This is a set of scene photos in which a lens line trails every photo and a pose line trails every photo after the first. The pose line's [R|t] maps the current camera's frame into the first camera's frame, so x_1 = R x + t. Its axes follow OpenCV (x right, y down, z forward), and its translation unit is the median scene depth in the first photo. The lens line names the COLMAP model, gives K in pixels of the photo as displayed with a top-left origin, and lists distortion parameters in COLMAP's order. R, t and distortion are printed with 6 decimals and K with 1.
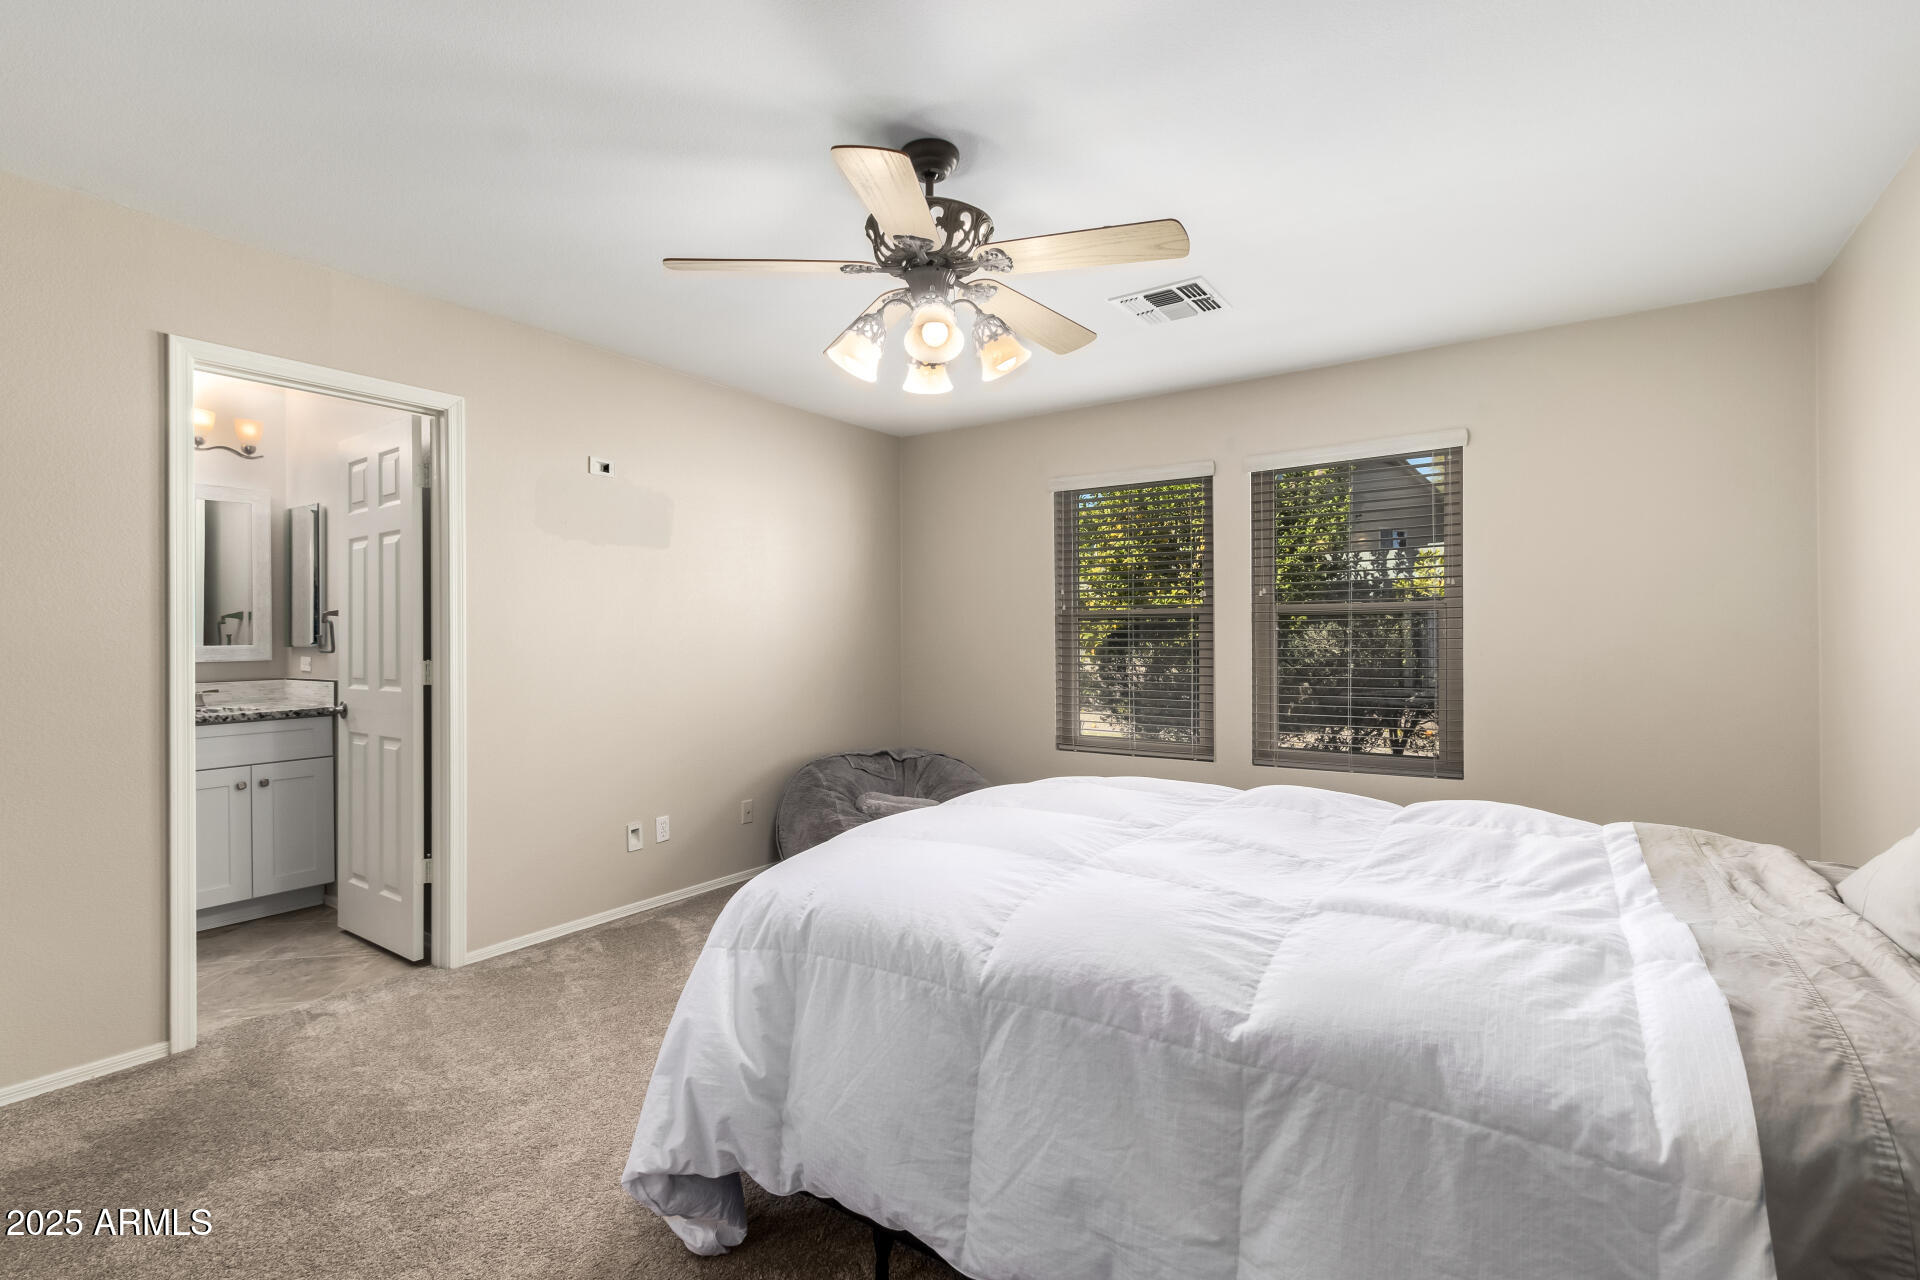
lens RADIAL K [[907.4, 0, 931.7], [0, 907.4, 643.0], [0, 0, 1]] dist [0.033403, -0.000094]
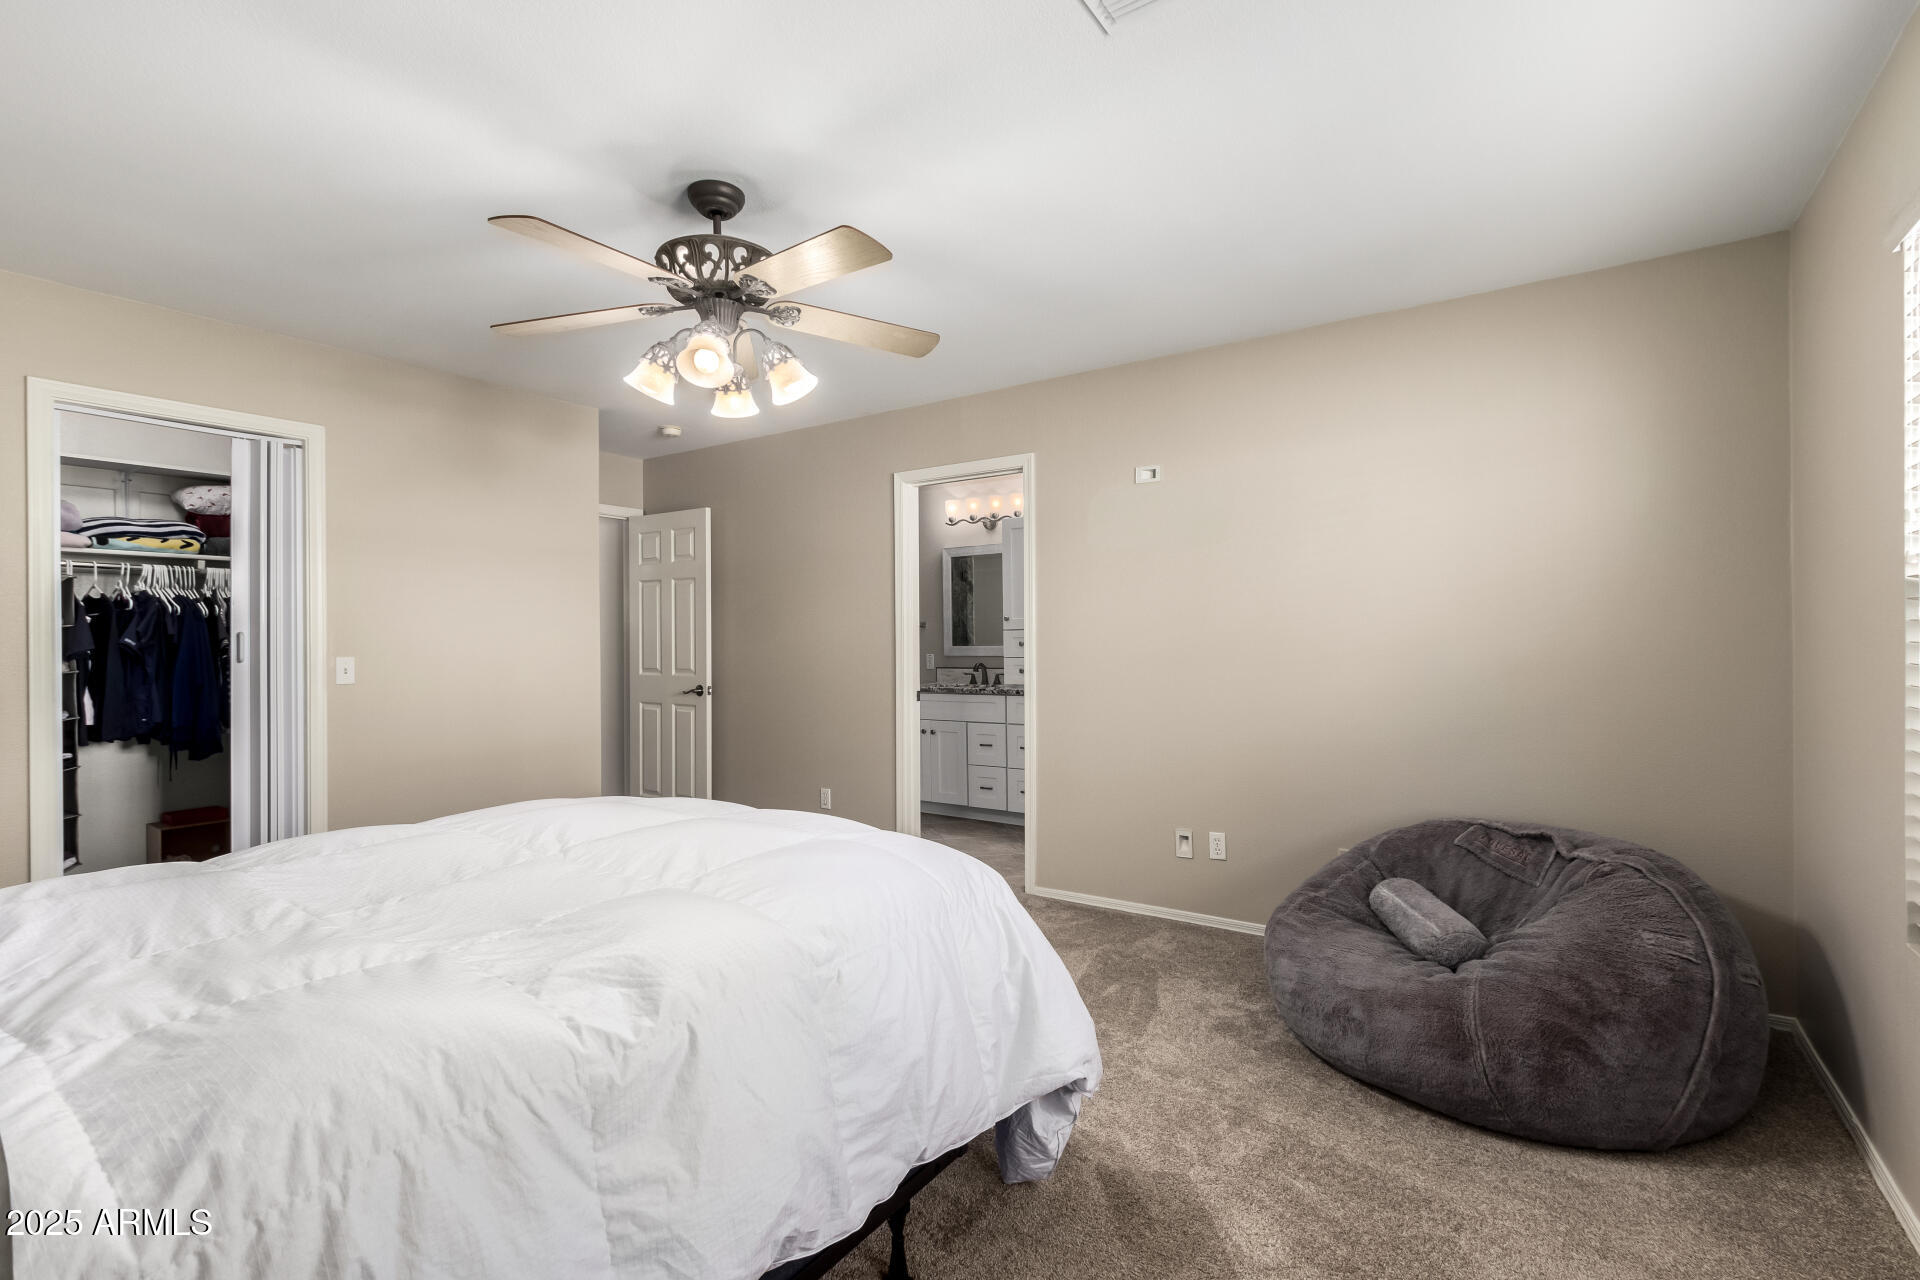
lens RADIAL K [[883.7, 0, 960.0], [0, 883.7, 640.0], [0, 0, 1]] dist [0.003247, -0.000284]
pose [[0.023066, 0.000202, -0.999734, 0.623883], [0.007043, 0.999975, 0.000364, -0.006690], [0.999709, -0.007050, 0.023064, 0.759619]]
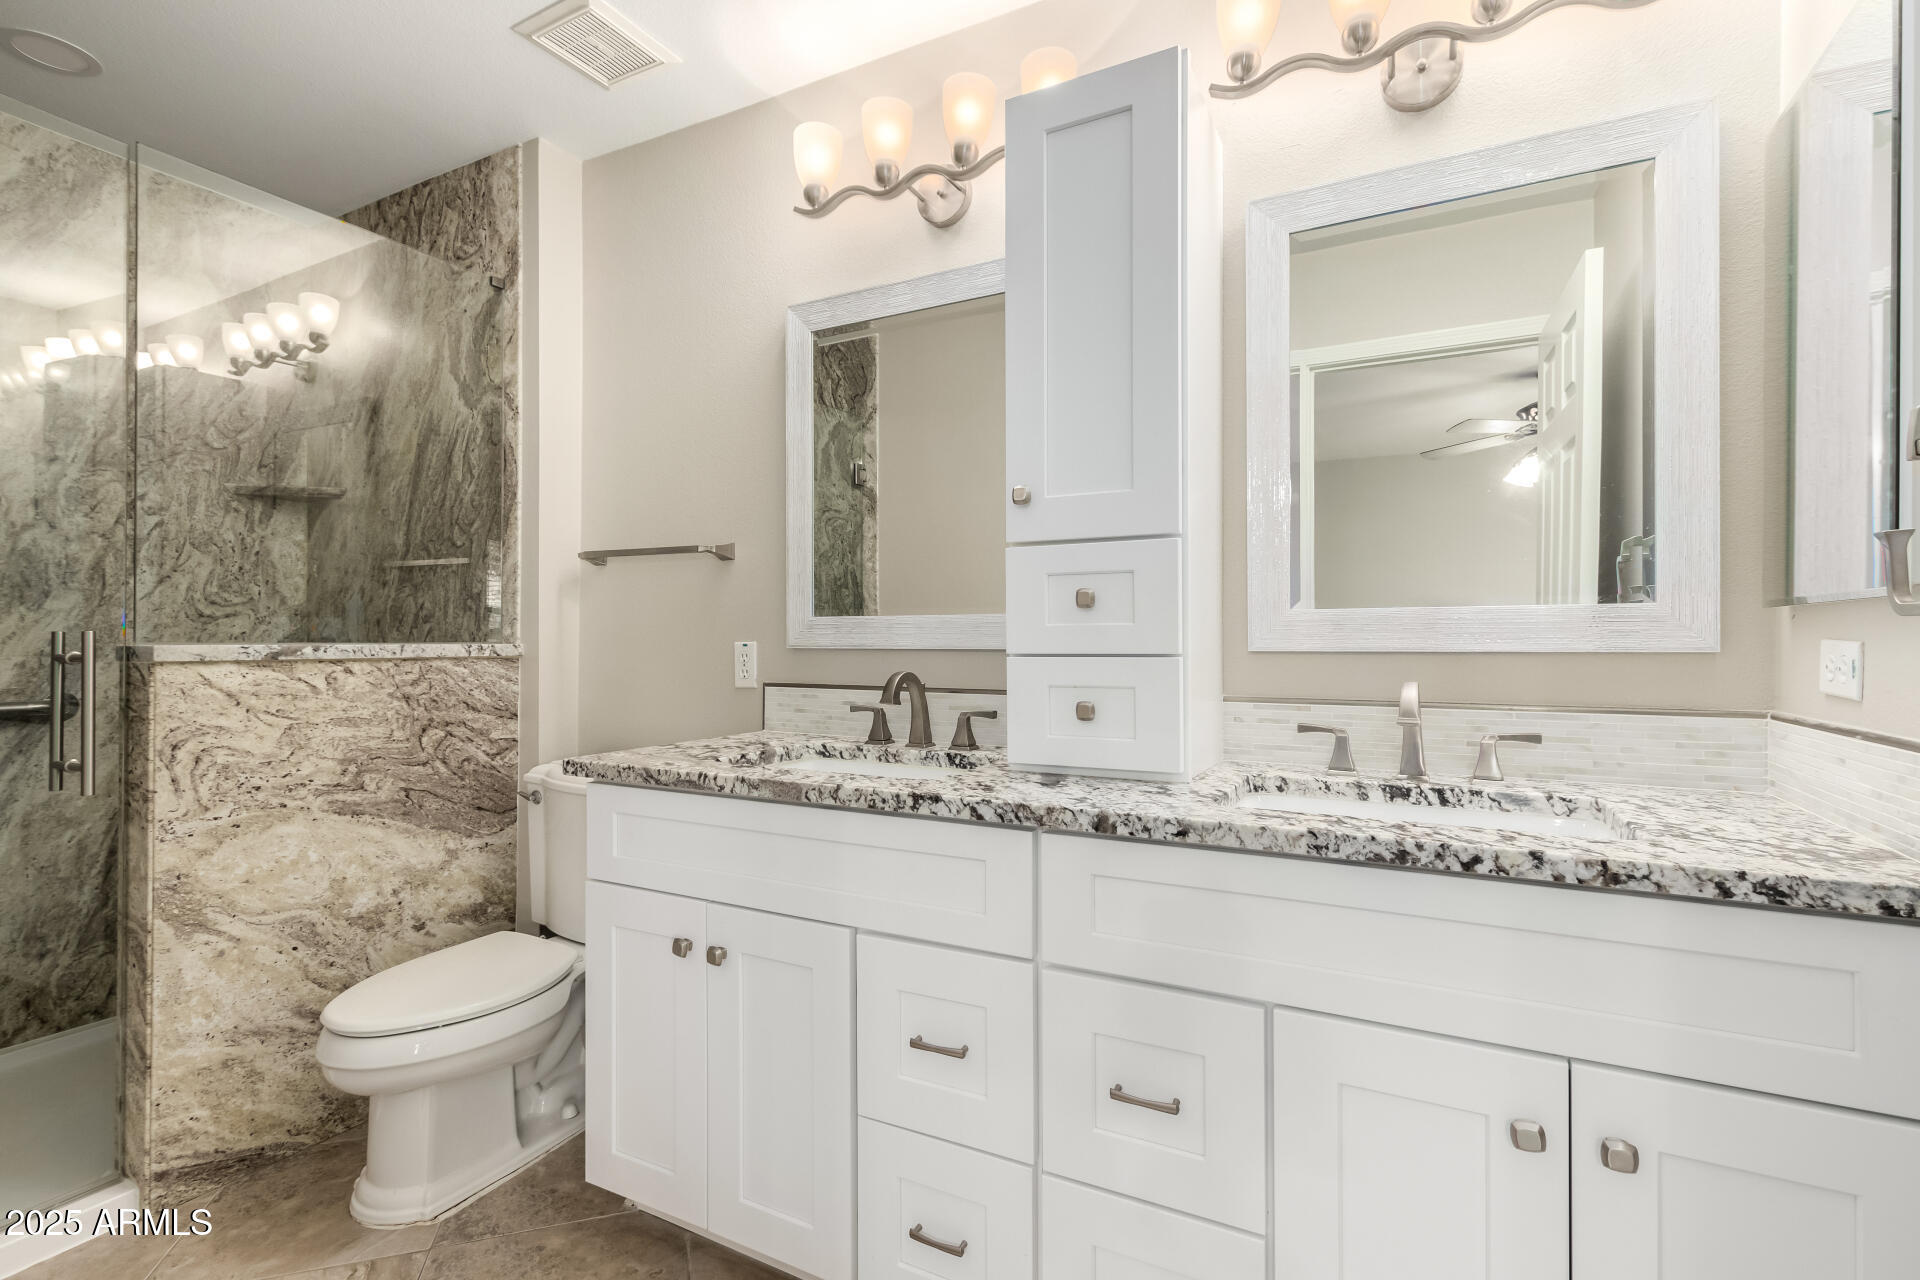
lens RADIAL K [[883.7, 0, 960.0], [0, 883.7, 640.0], [0, 0, 1]] dist [0.003247, -0.000284]
pose [[0.138379, 0.001923, -0.990377, -0.518110], [-0.005166, 0.999986, 0.001219, 0.017874], [0.990366, 0.004947, 0.138387, 0.797272]]
